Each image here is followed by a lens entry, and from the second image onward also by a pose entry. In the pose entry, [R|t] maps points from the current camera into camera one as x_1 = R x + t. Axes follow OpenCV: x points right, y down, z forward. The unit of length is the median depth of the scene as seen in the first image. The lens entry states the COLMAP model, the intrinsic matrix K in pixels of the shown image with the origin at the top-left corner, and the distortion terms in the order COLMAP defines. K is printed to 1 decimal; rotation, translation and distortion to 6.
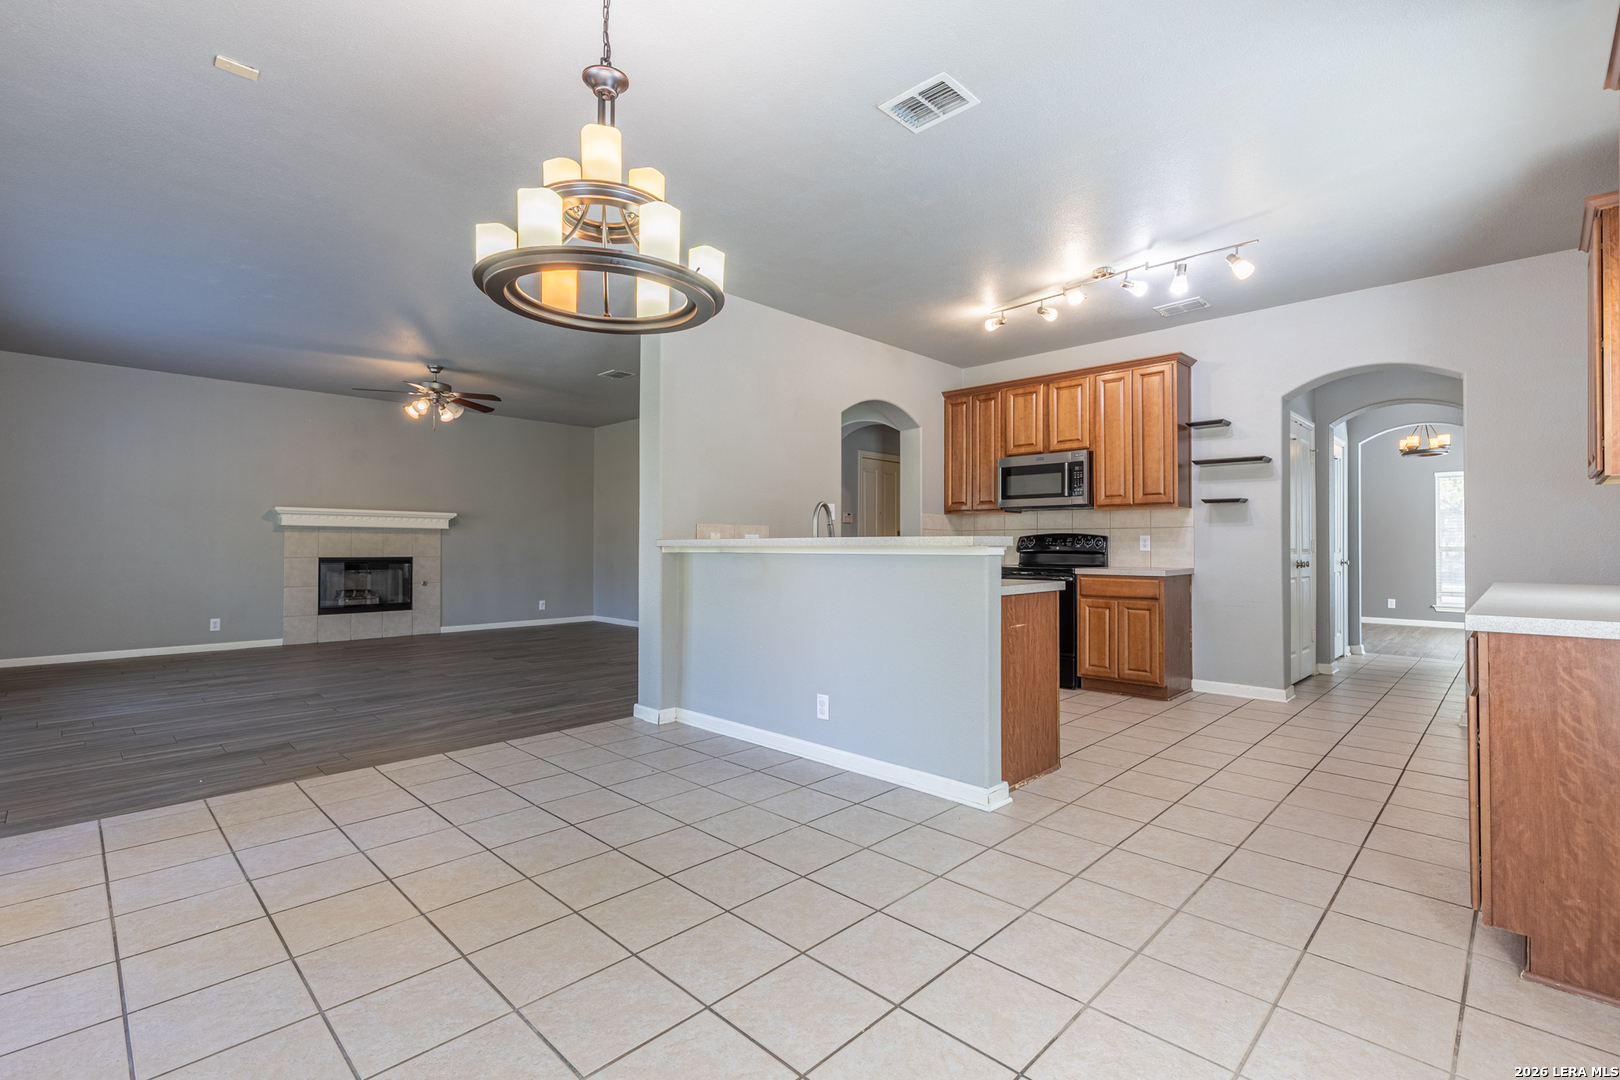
lens RADIAL K [[733.3, 0, 812.3], [0, 733.3, 540.4], [0, 0, 1]] dist [0.007586, -0.000968]
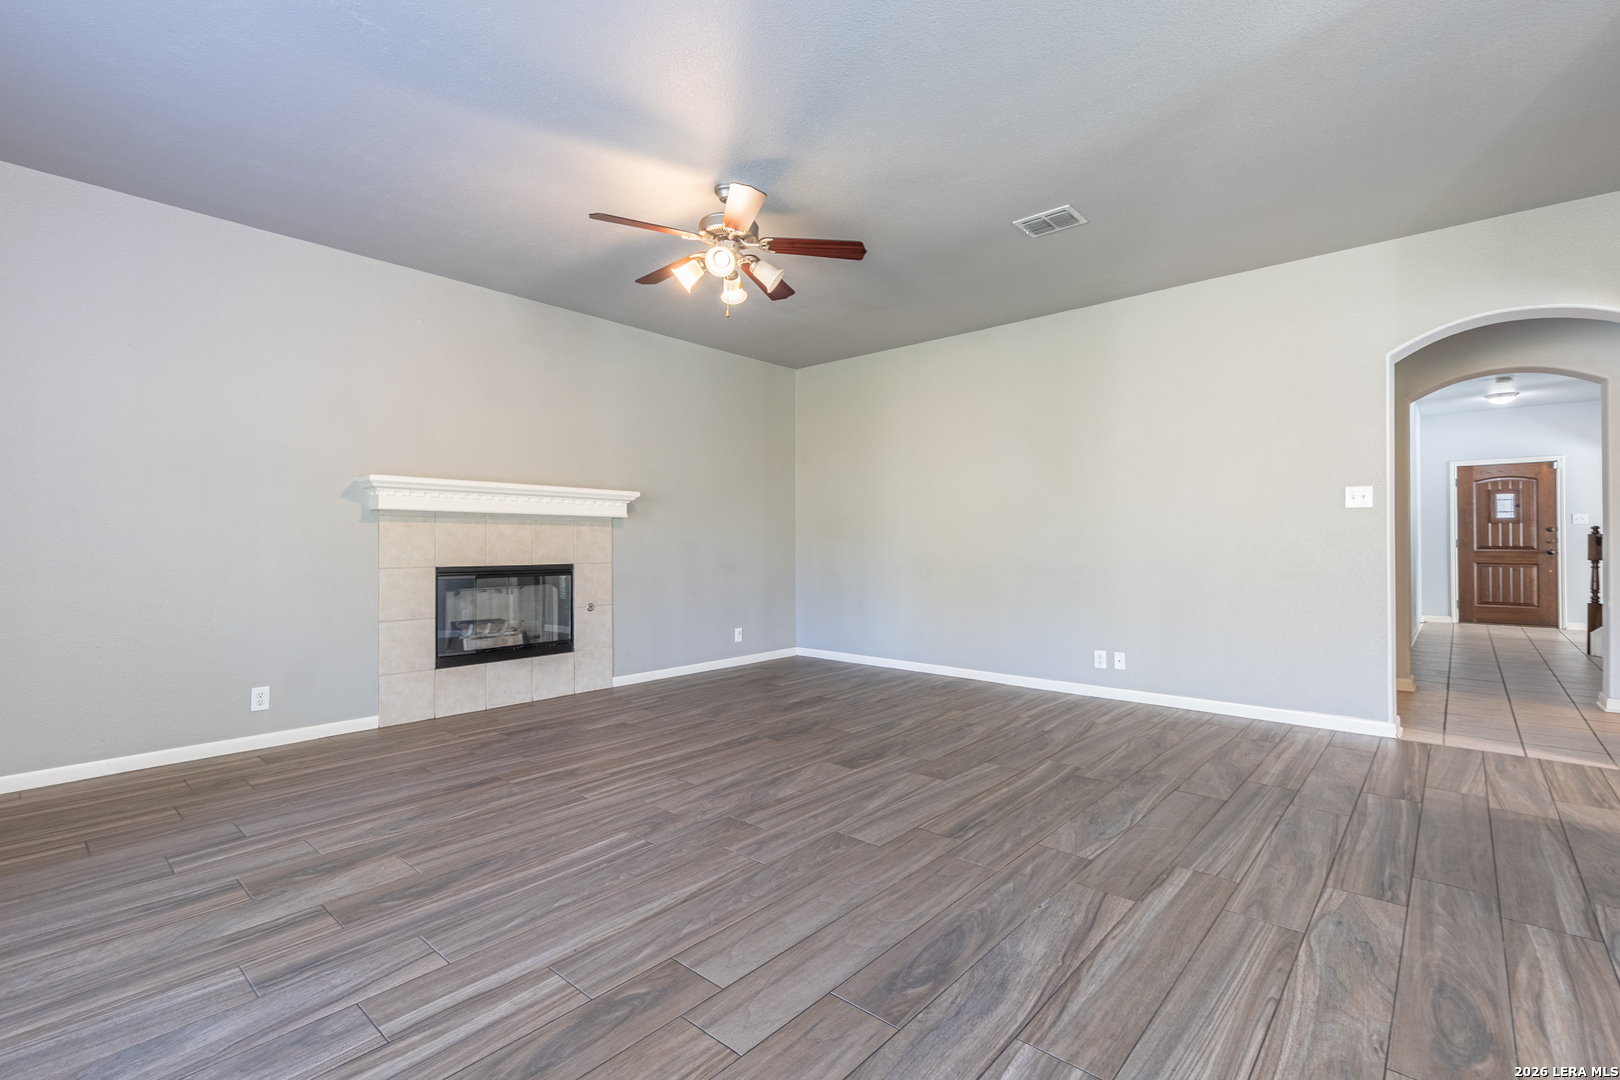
lens RADIAL K [[733.3, 0, 807.0], [0, 733.3, 534.9], [0, 0, 1]] dist [0.007586, -0.000968]
pose [[0.999215, -0.003774, 0.039447, -0.385159], [0.003878, 0.999989, -0.002557, 0.001020], [-0.039437, 0.002708, 0.999218, 0.401543]]
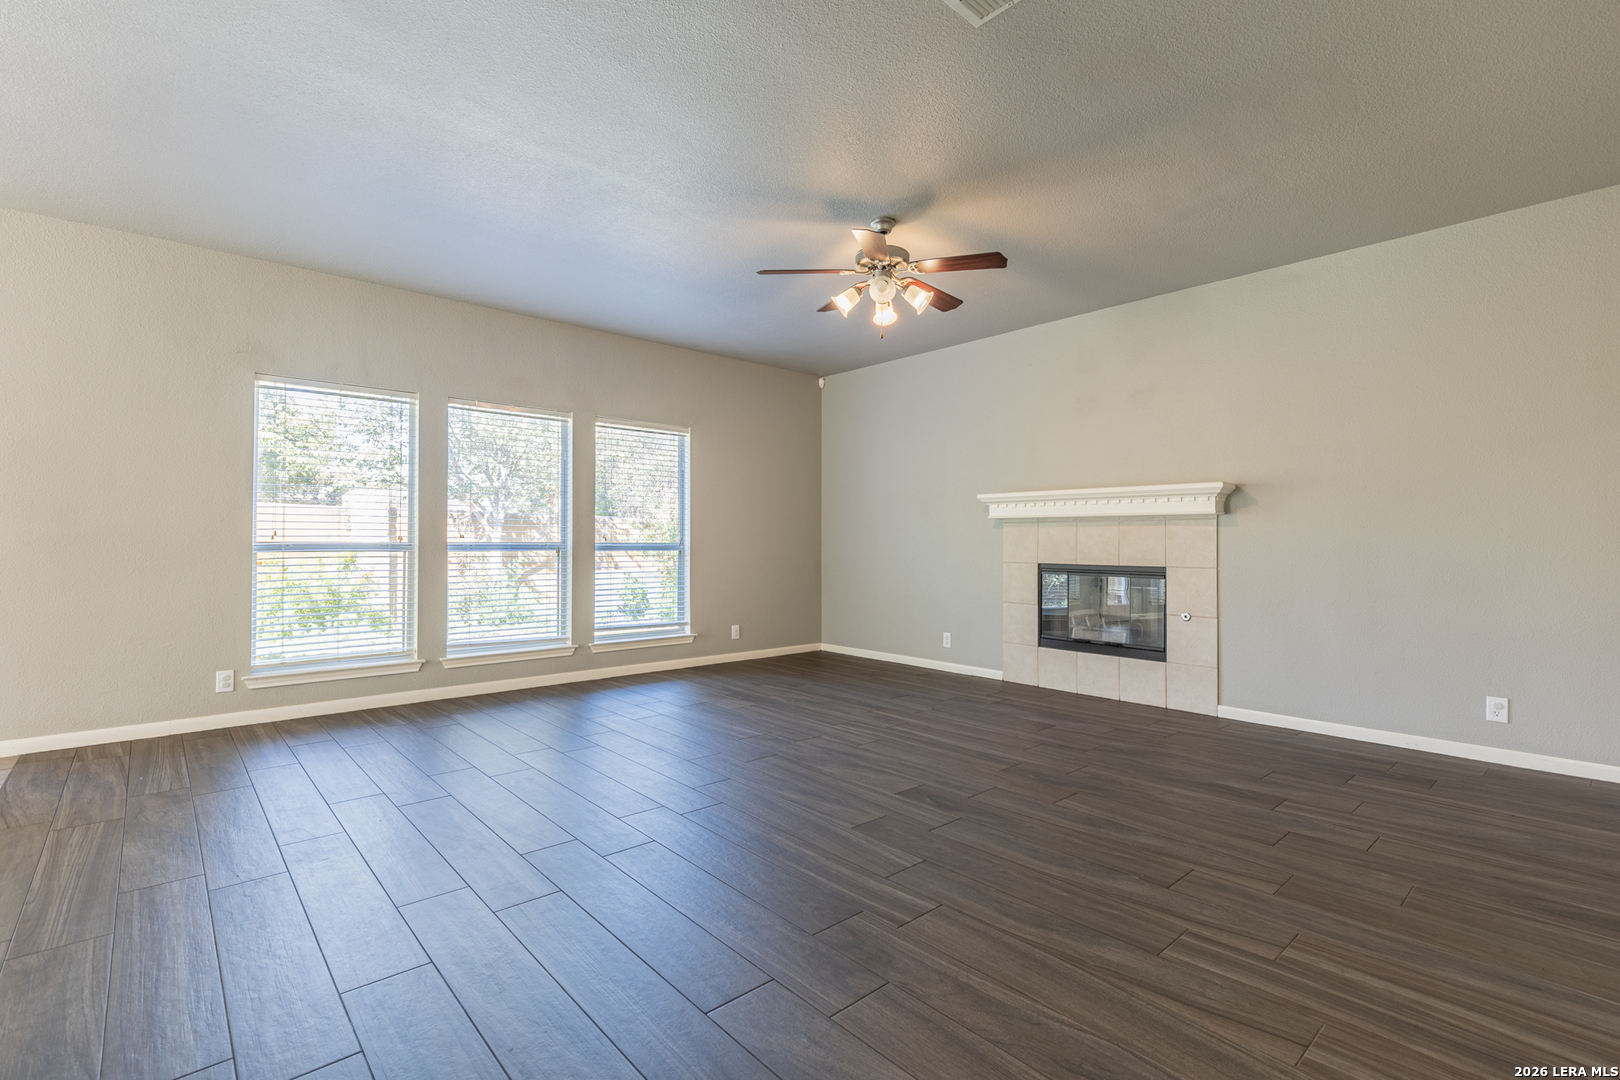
lens RADIAL K [[733.3, 0, 818.1], [0, 733.3, 533.4], [0, 0, 1]] dist [0.007586, -0.000968]
pose [[-0.076729, -0.014769, -0.996943, 0.030555], [0.007292, 0.999855, -0.015373, 0.004138], [0.997025, -0.008449, -0.076611, 0.798381]]
